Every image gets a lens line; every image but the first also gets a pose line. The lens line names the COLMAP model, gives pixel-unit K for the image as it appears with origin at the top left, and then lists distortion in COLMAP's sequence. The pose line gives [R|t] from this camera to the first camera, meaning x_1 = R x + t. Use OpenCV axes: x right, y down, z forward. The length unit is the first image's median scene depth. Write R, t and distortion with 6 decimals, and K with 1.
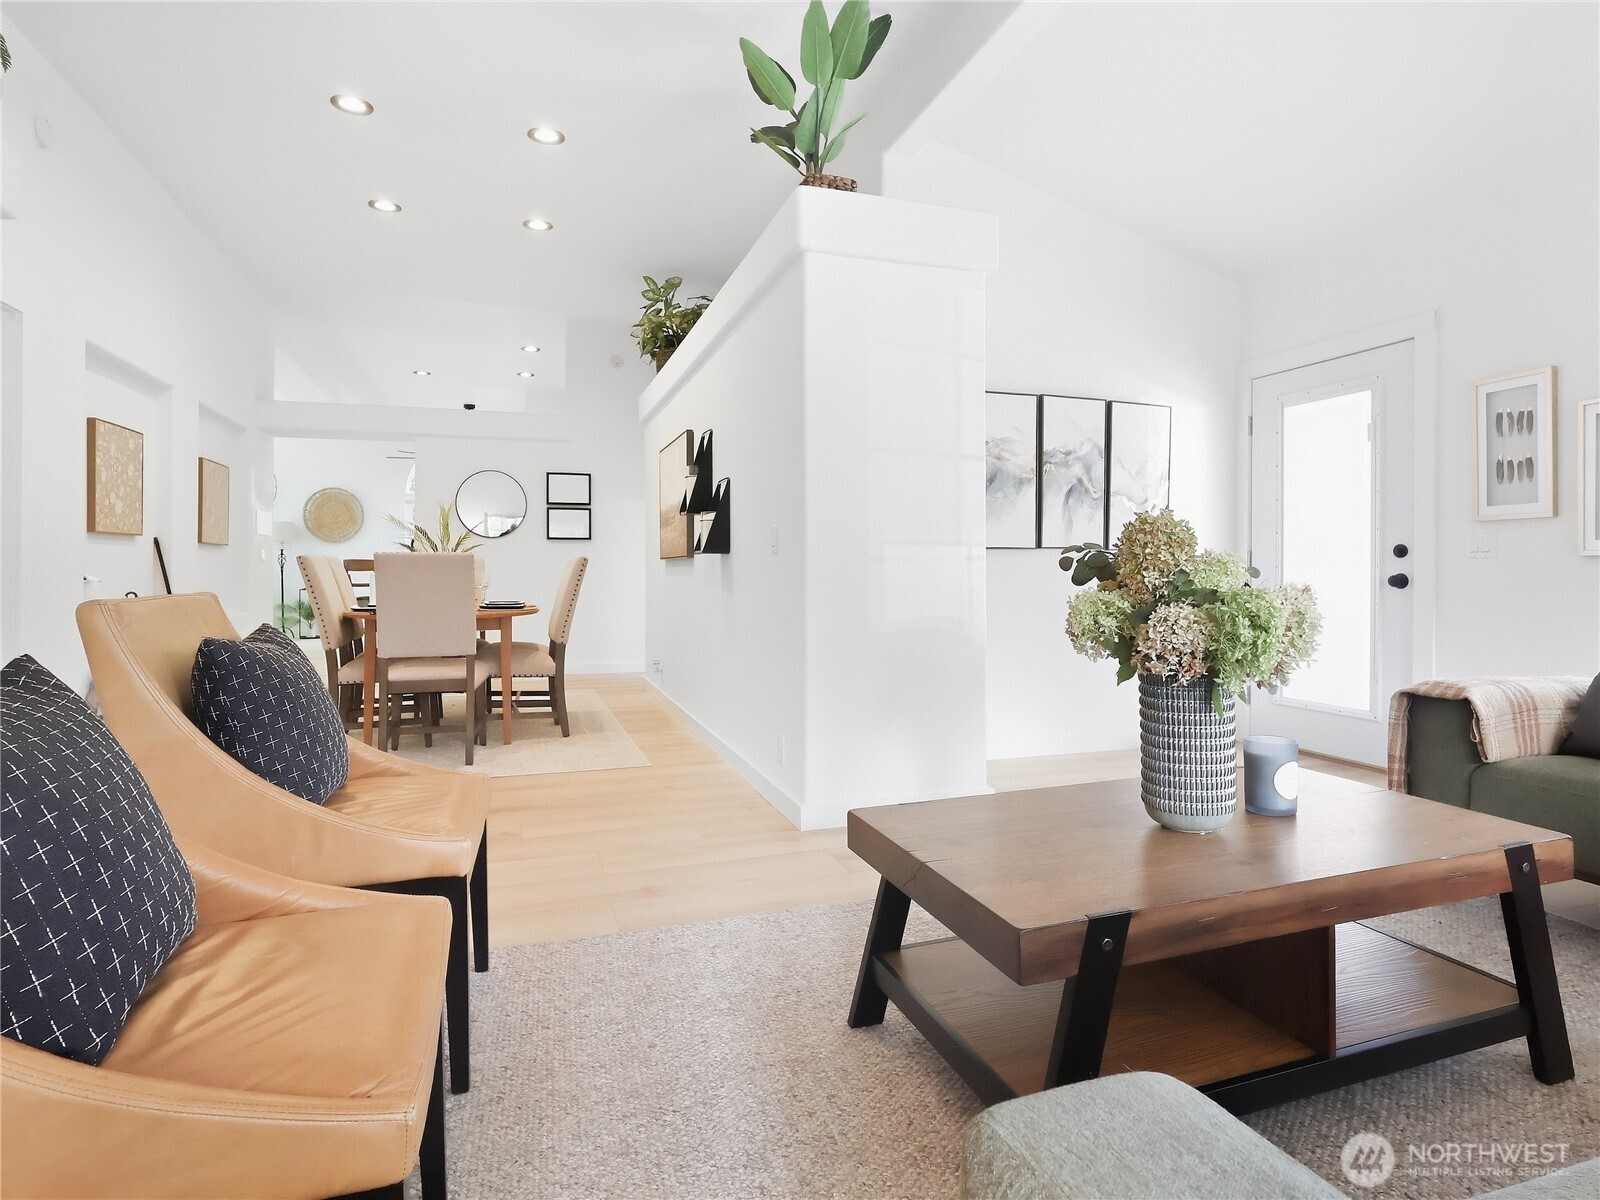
lens RADIAL K [[858.6, 0, 798.7], [0, 858.6, 573.9], [0, 0, 1]] dist [0.004476, -0.000086]
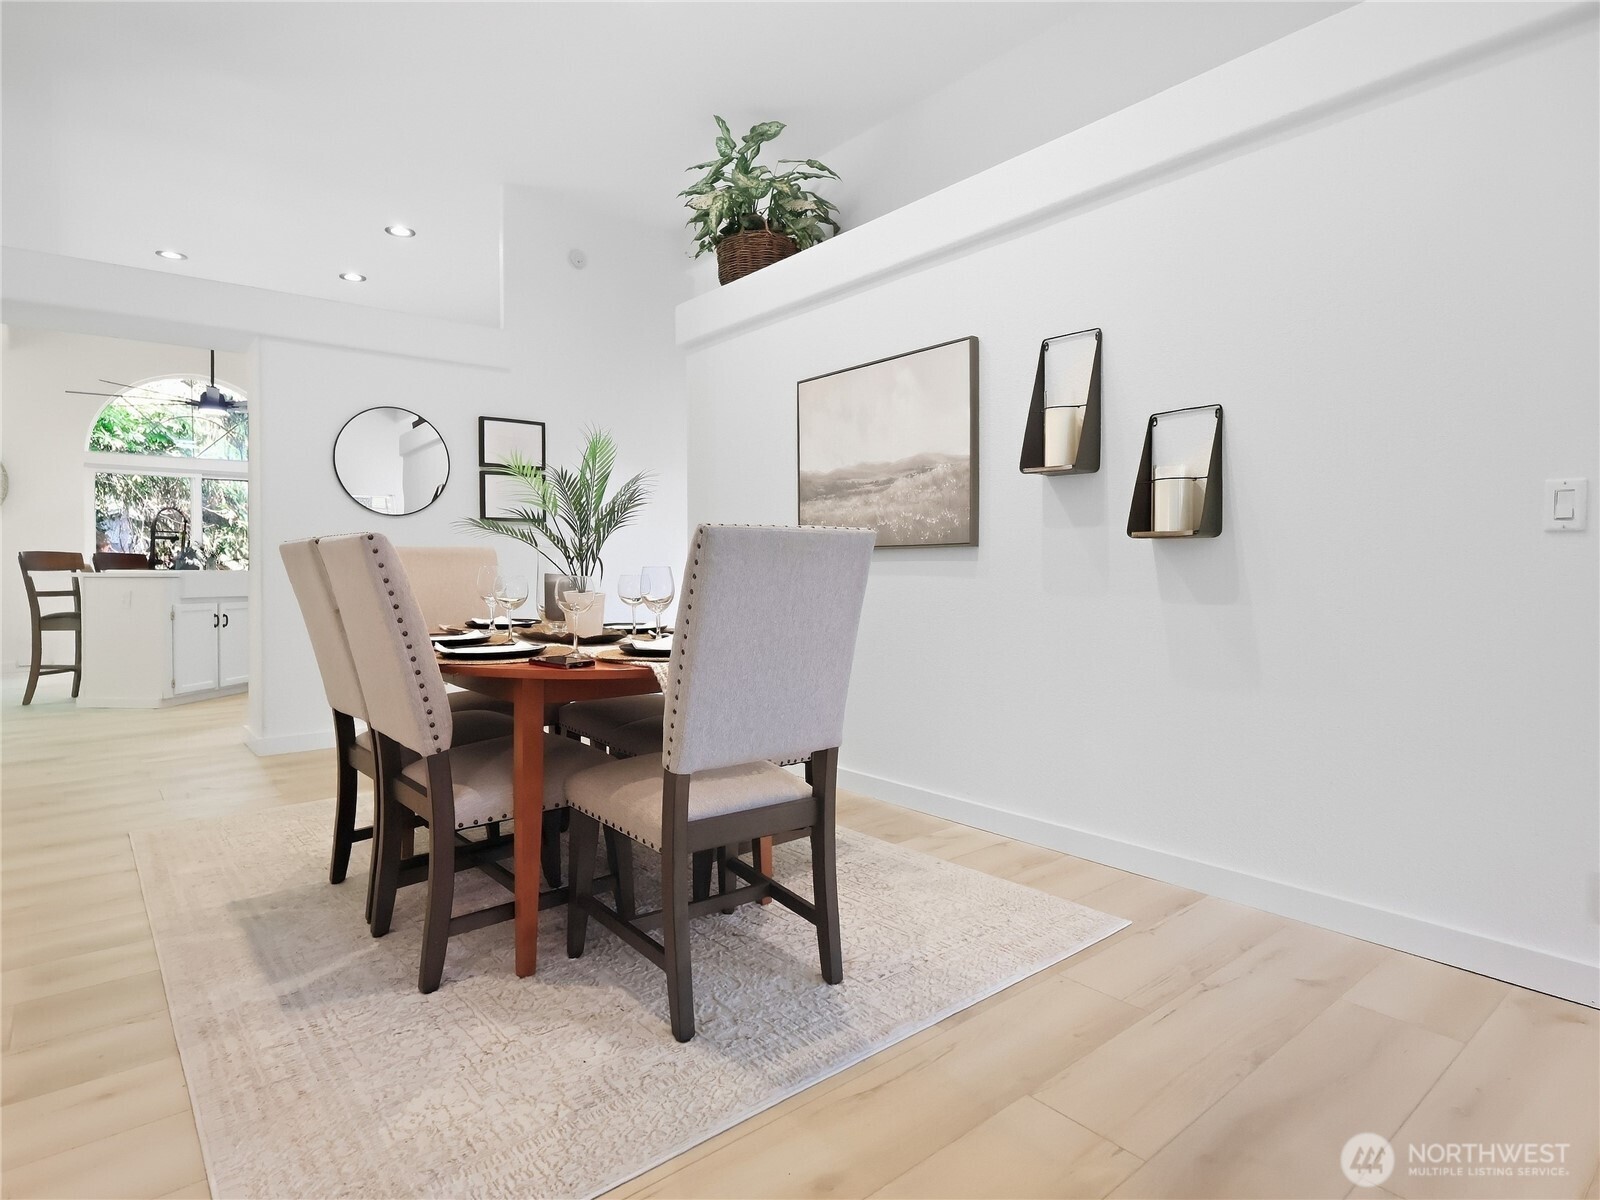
lens RADIAL K [[858.6, 0, 798.7], [0, 858.6, 573.9], [0, 0, 1]] dist [0.004476, -0.000086]
pose [[0.932874, -0.006833, 0.360137, -0.952760], [0.005659, 0.999975, 0.004313, -0.005393], [-0.360157, -0.001985, 0.932889, 0.985634]]
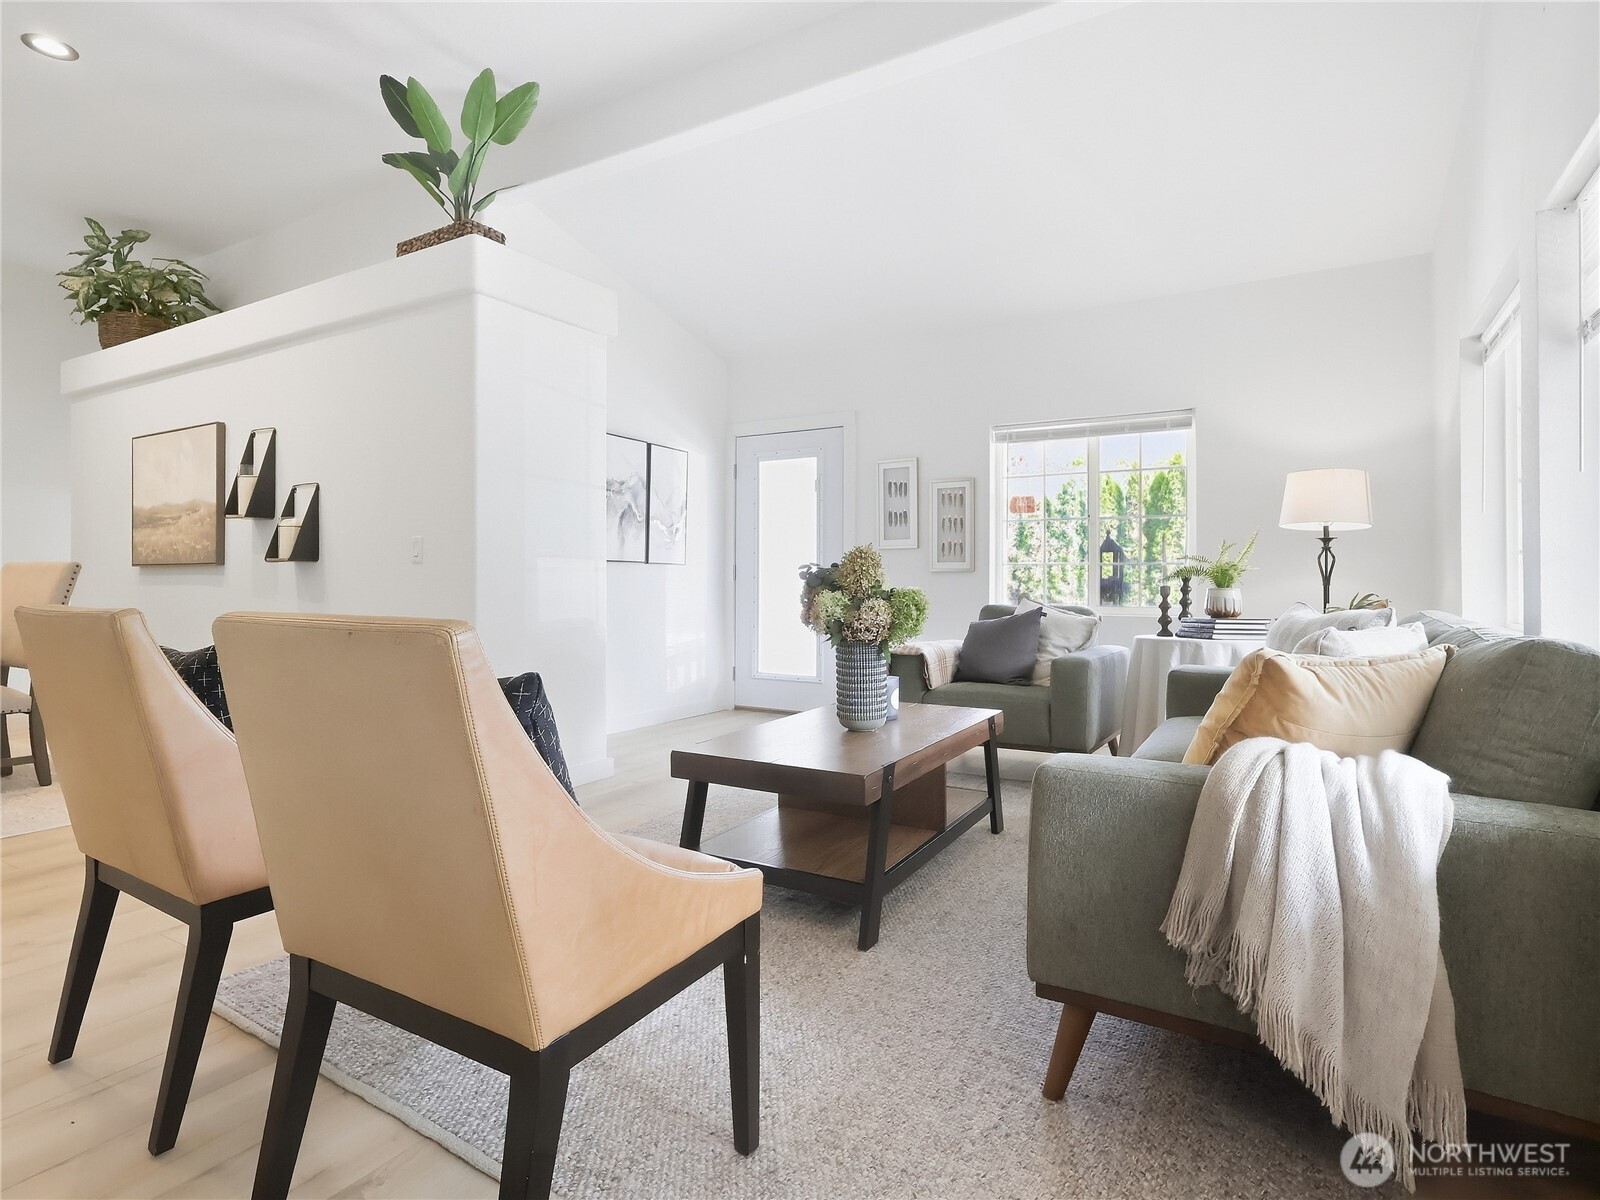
lens RADIAL K [[858.6, 0, 798.7], [0, 858.6, 573.9], [0, 0, 1]] dist [0.004476, -0.000086]
pose [[0.760753, 0.006608, 0.649007, -0.517508], [0.000711, 0.999939, -0.011015, 0.002129], [-0.649041, 0.008841, 0.760702, -0.152677]]
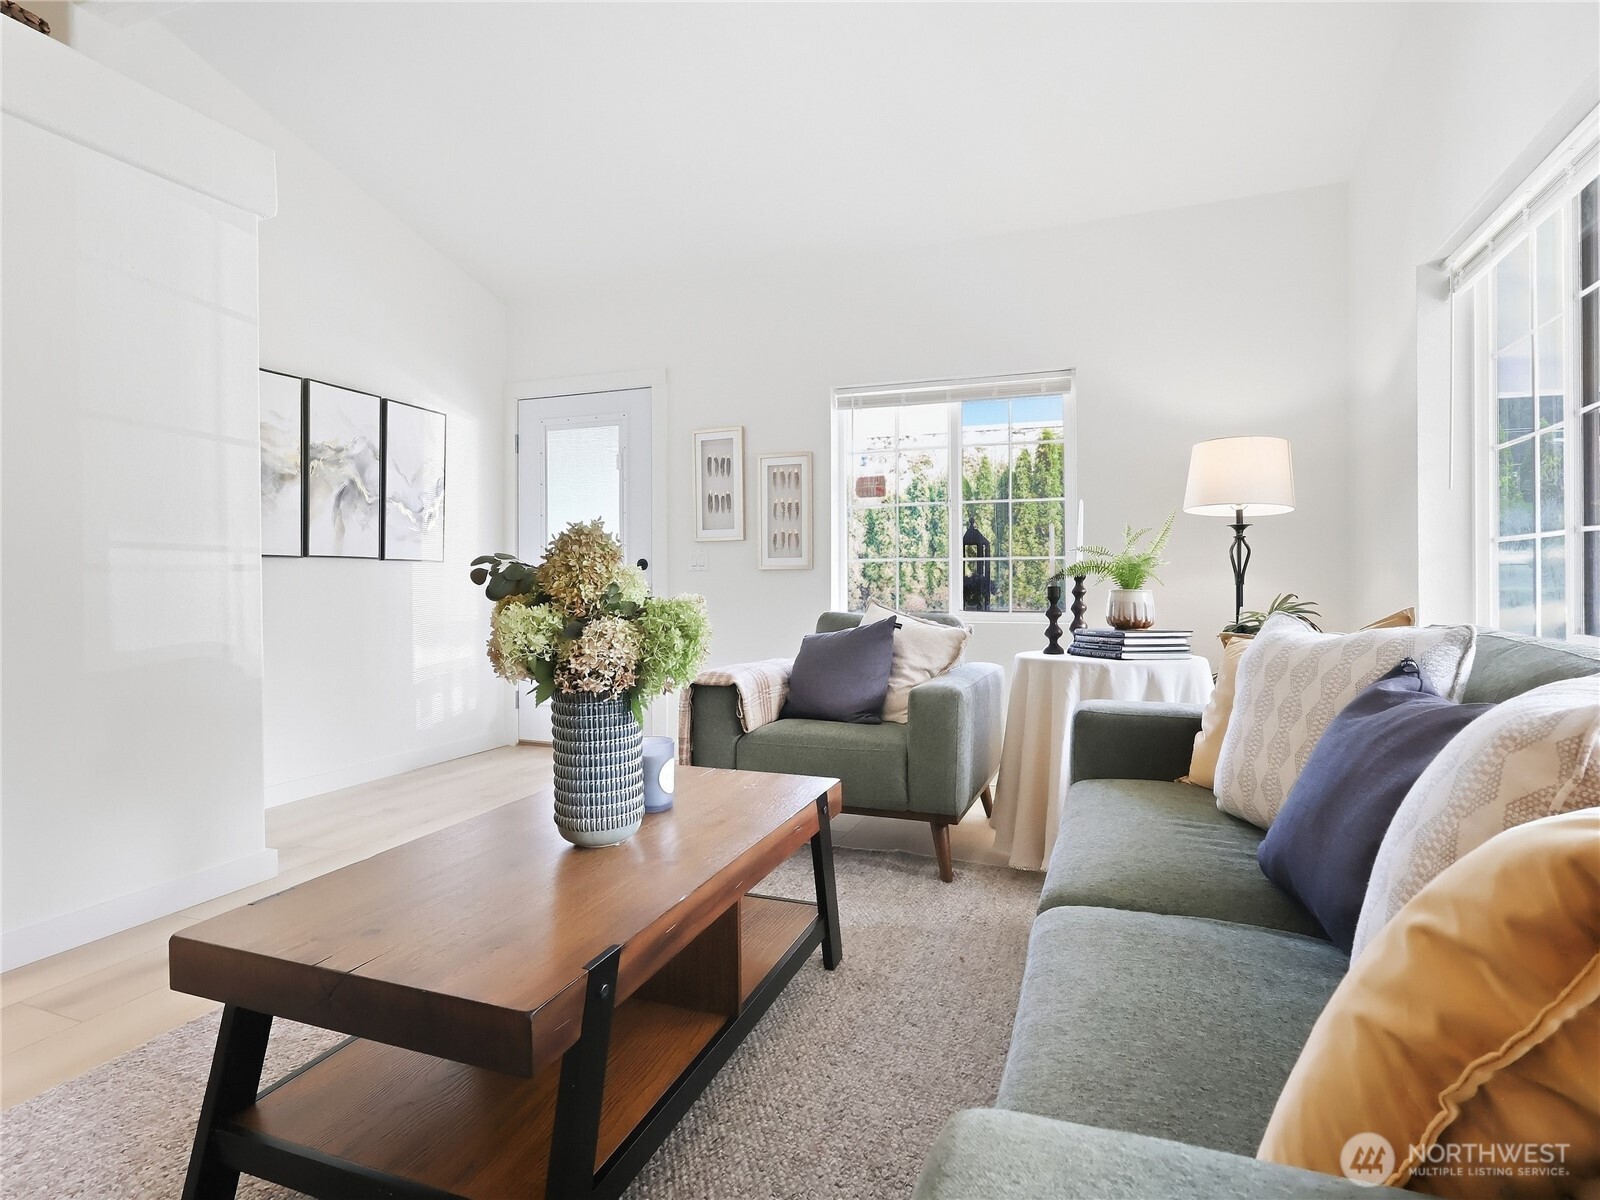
lens RADIAL K [[850.2, 0, 799.4], [0, 850.2, 584.6], [0, 0, 1]] dist [0.001663, 0.000706]
pose [[0.641338, -0.007795, 0.767219, -0.104079], [0.007210, 0.999965, 0.004132, -0.003225], [-0.767224, 0.002882, 0.641372, 0.130424]]
